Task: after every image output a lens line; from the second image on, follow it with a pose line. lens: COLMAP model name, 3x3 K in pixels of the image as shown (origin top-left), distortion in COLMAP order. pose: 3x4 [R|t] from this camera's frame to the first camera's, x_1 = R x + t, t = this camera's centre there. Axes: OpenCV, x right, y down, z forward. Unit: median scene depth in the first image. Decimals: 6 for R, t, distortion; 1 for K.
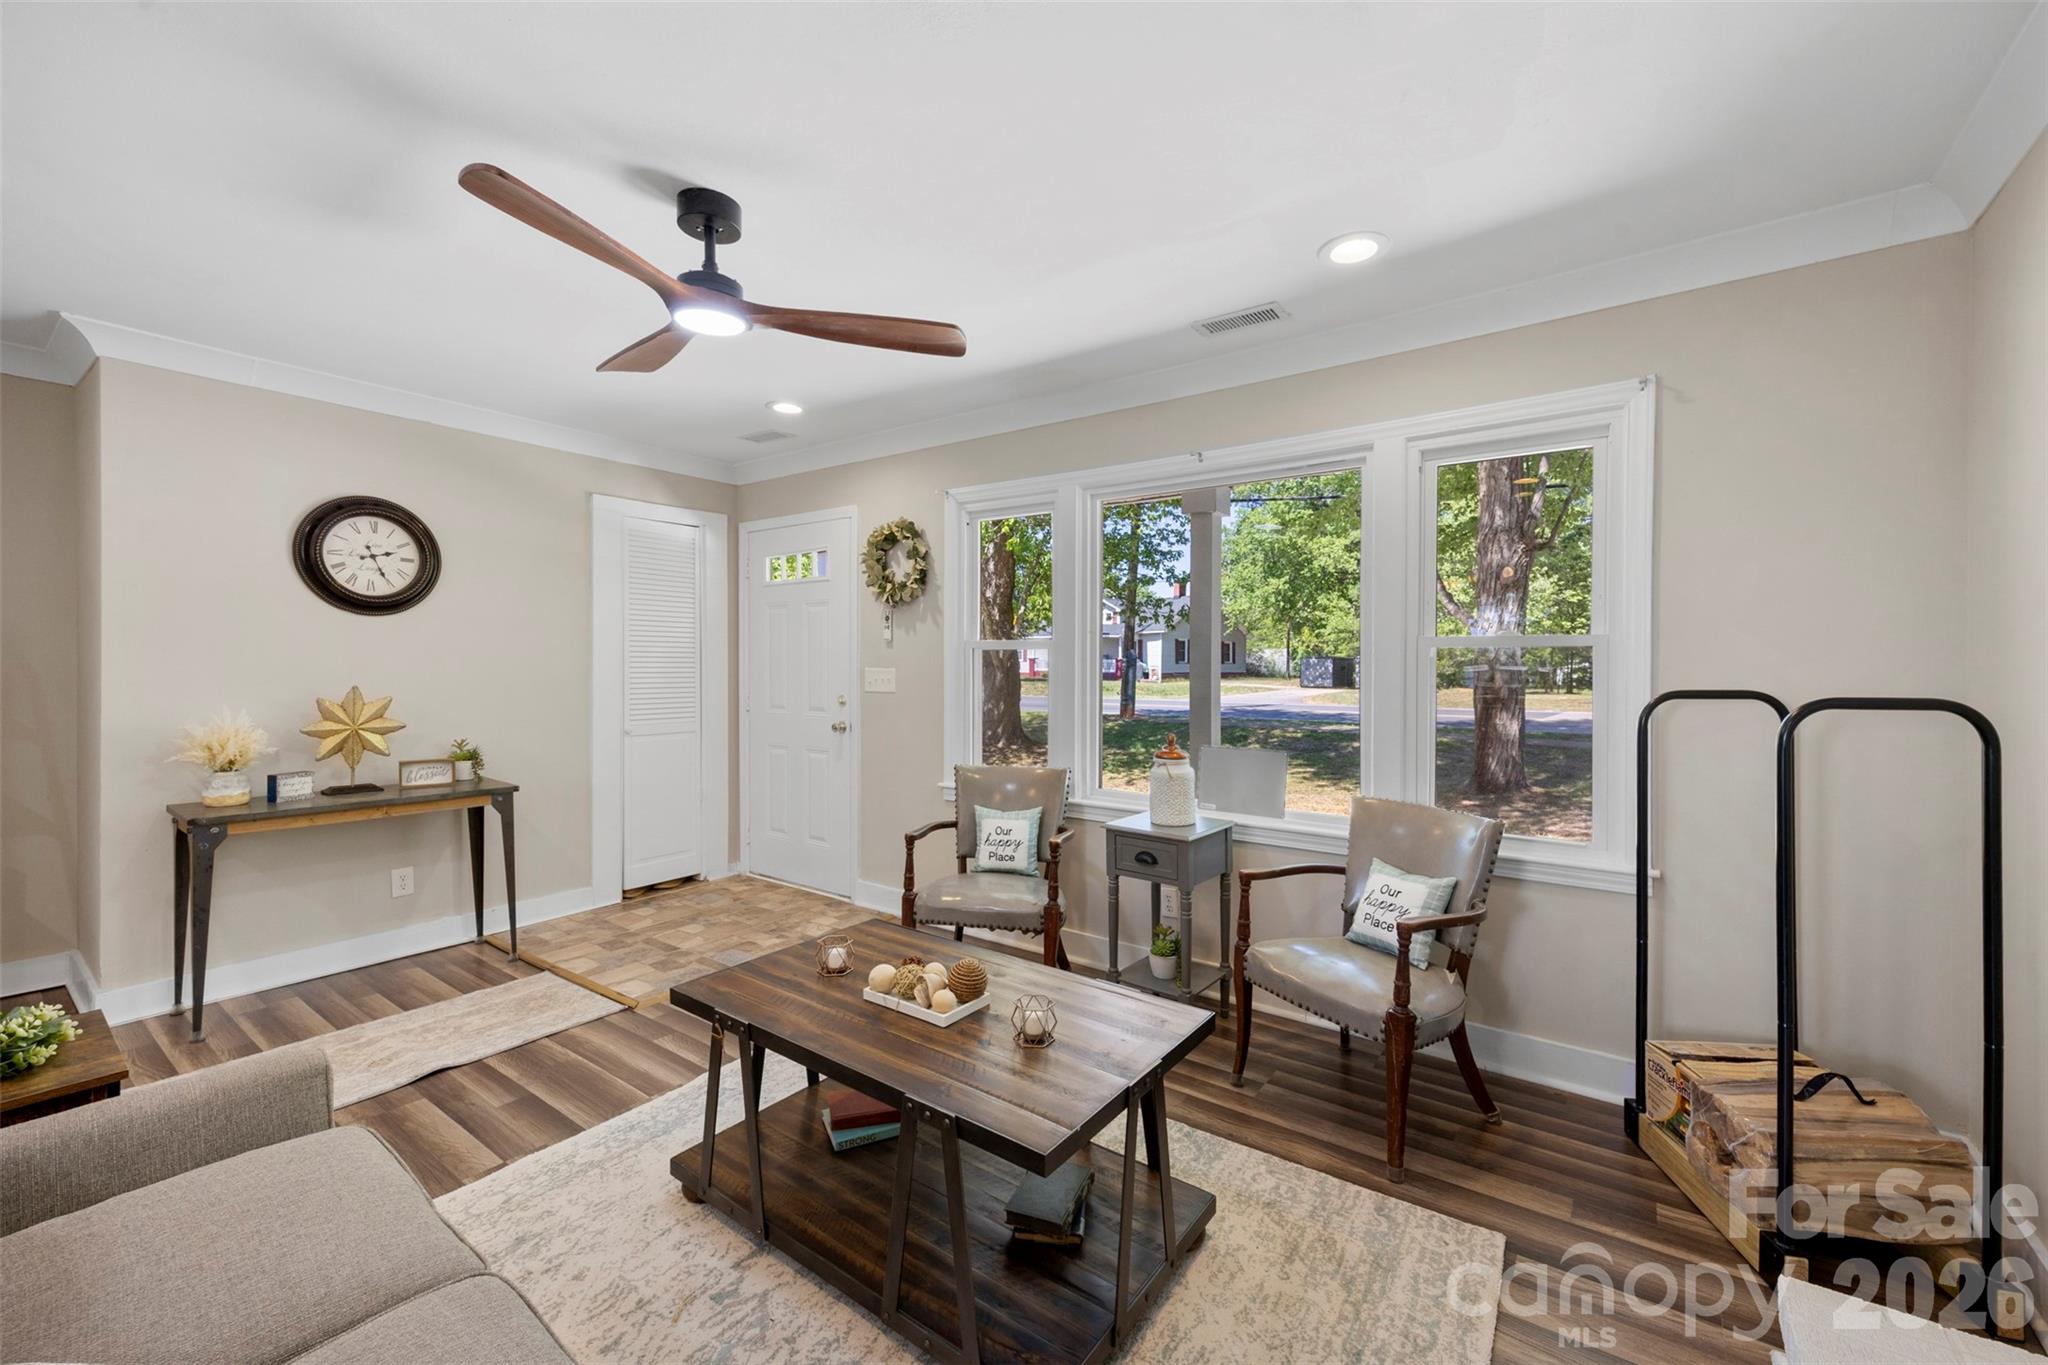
lens RADIAL K [[813.1, 0, 1024.3], [0, 813.1, 672.4], [0, 0, 1]] dist [0.000367, -0.000701]
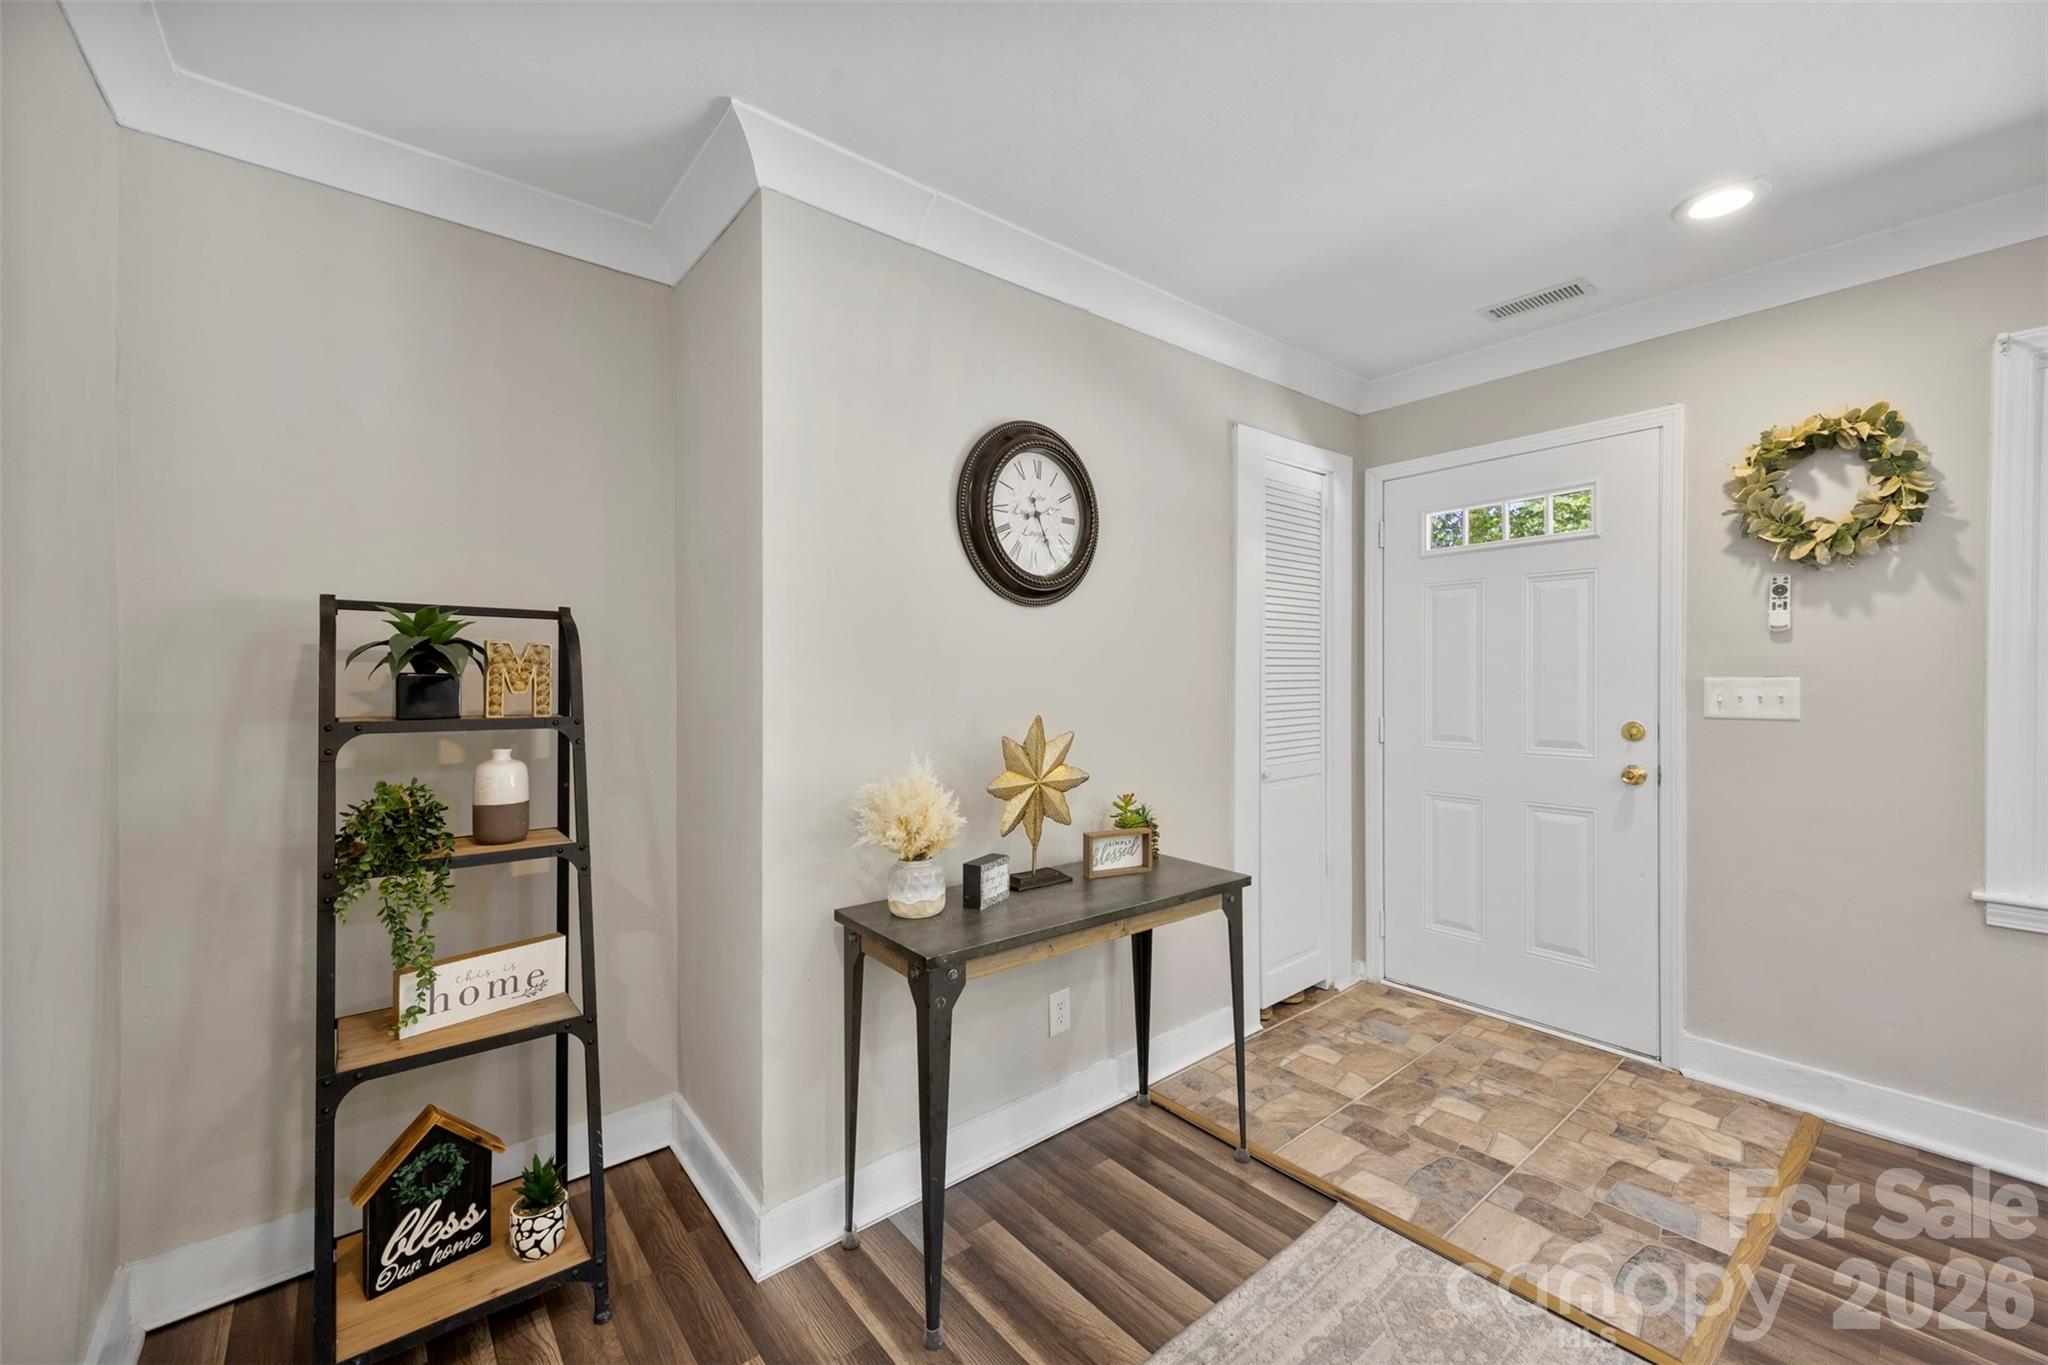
lens RADIAL K [[813.1, 0, 1021.9], [0, 813.1, 677.2], [0, 0, 1]] dist [0.000367, -0.000701]
pose [[0.963903, -0.011822, -0.265992, -0.622133], [0.010415, 0.999923, -0.006702, -0.008441], [0.266051, 0.003690, 0.963952, 0.360456]]
